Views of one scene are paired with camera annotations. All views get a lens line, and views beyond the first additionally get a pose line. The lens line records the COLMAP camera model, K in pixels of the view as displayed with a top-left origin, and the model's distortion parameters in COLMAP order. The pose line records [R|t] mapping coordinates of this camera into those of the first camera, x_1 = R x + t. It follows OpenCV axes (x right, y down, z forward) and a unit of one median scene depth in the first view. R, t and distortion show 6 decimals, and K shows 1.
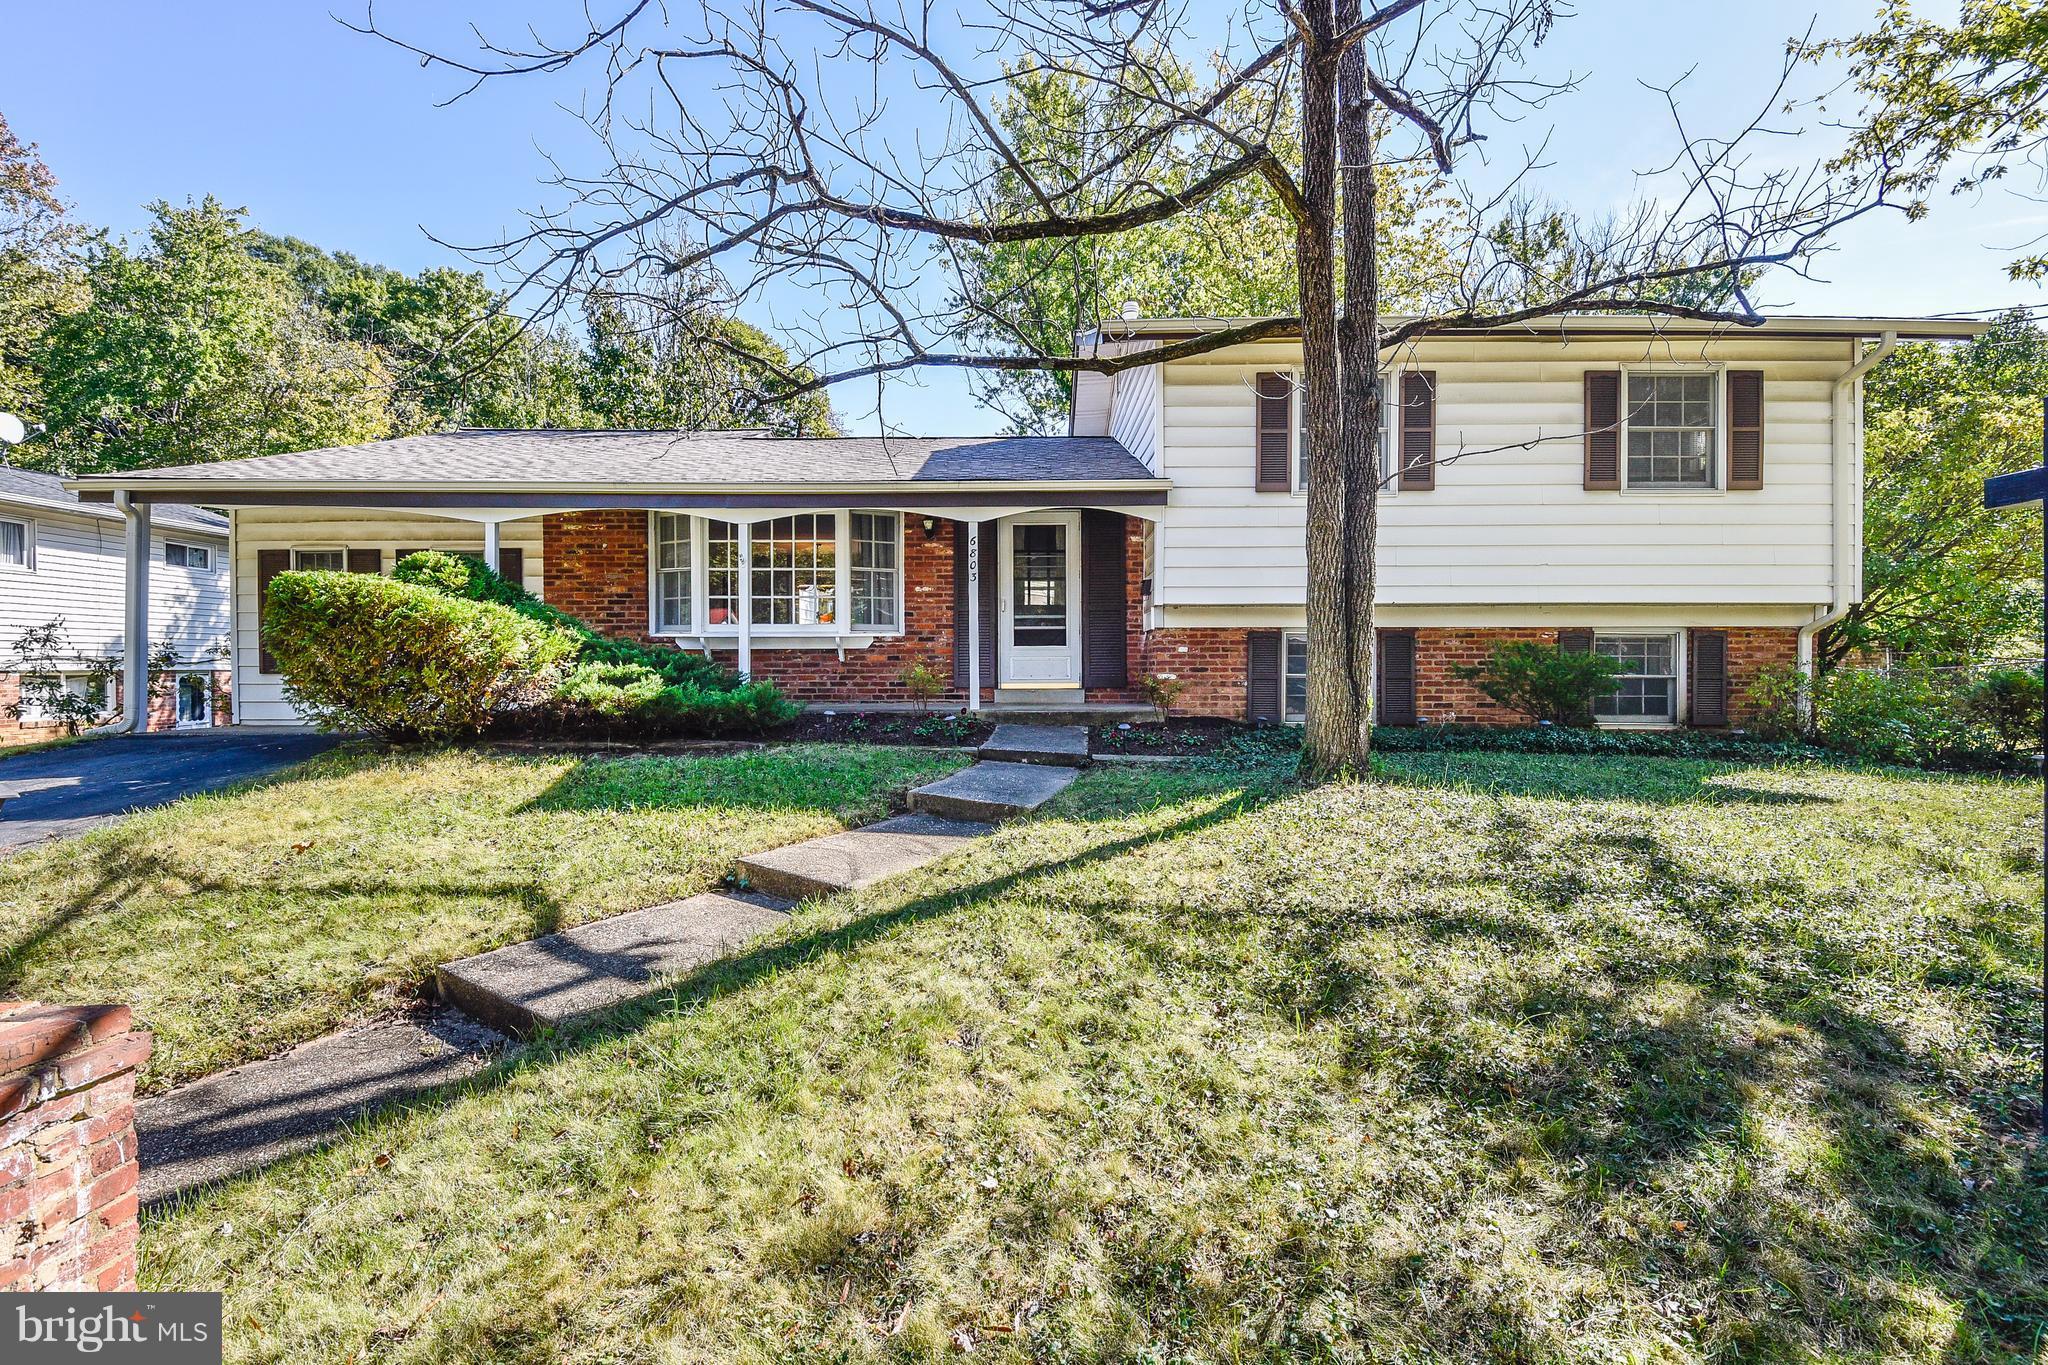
lens RADIAL K [[956.0, 0, 1023.3], [0, 956.0, 702.3], [0, 0, 1]] dist [0.026208, -0.020317]
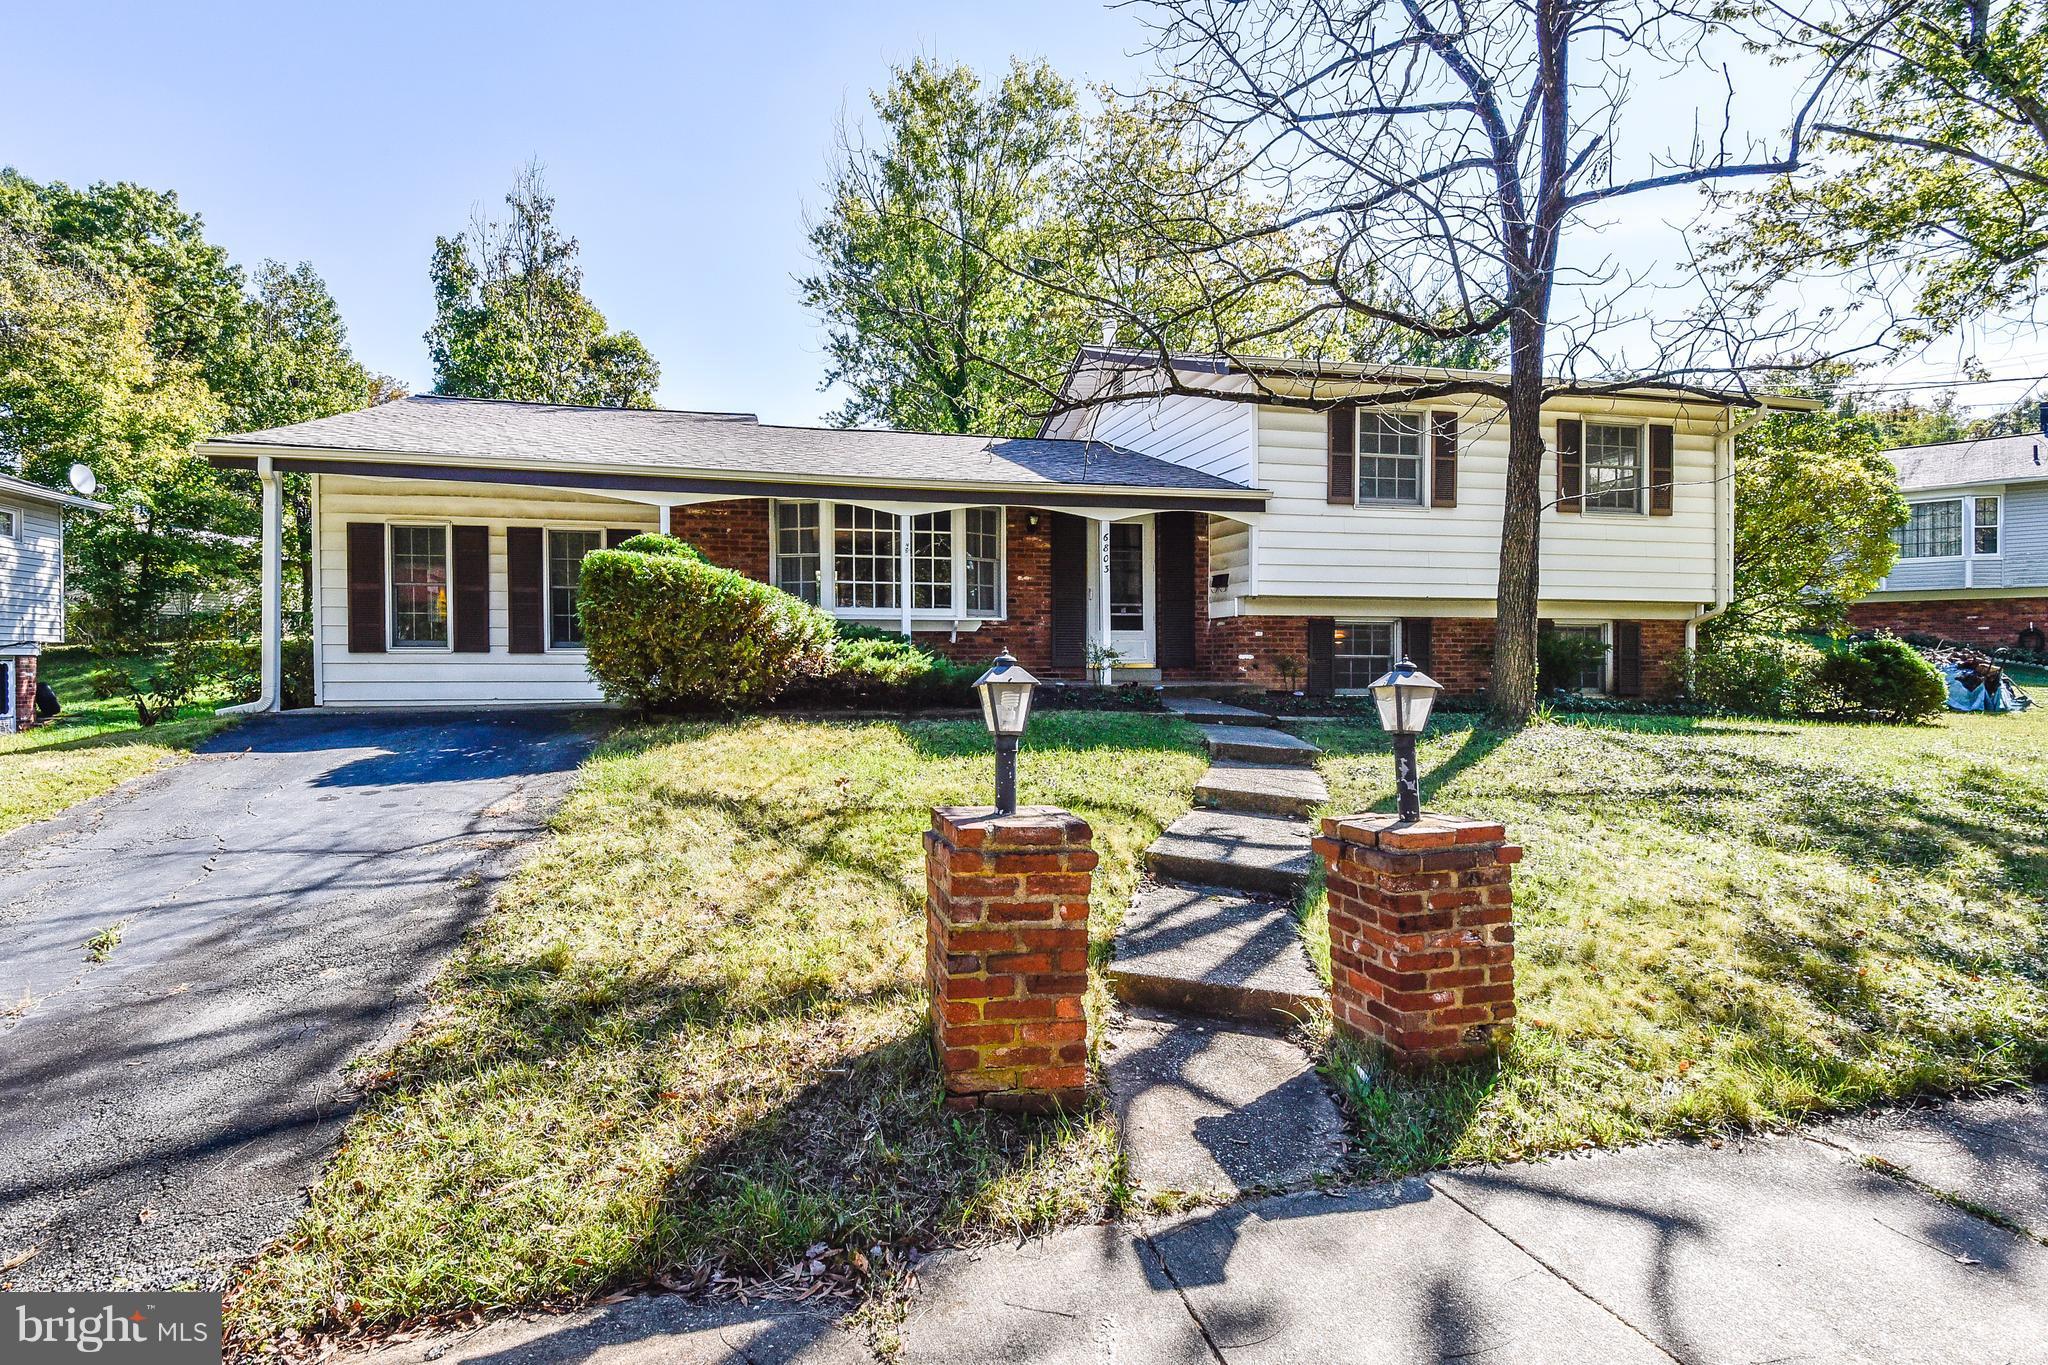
lens RADIAL K [[961.5, 0, 1043.7], [0, 961.5, 681.0], [0, 0, 1]] dist [0.033007, -0.021466]
pose [[0.973843, -0.004047, 0.227186, -0.353868], [0.006939, 0.999905, -0.011935, 0.014832], [-0.227116, 0.013200, 0.973778, -0.092603]]
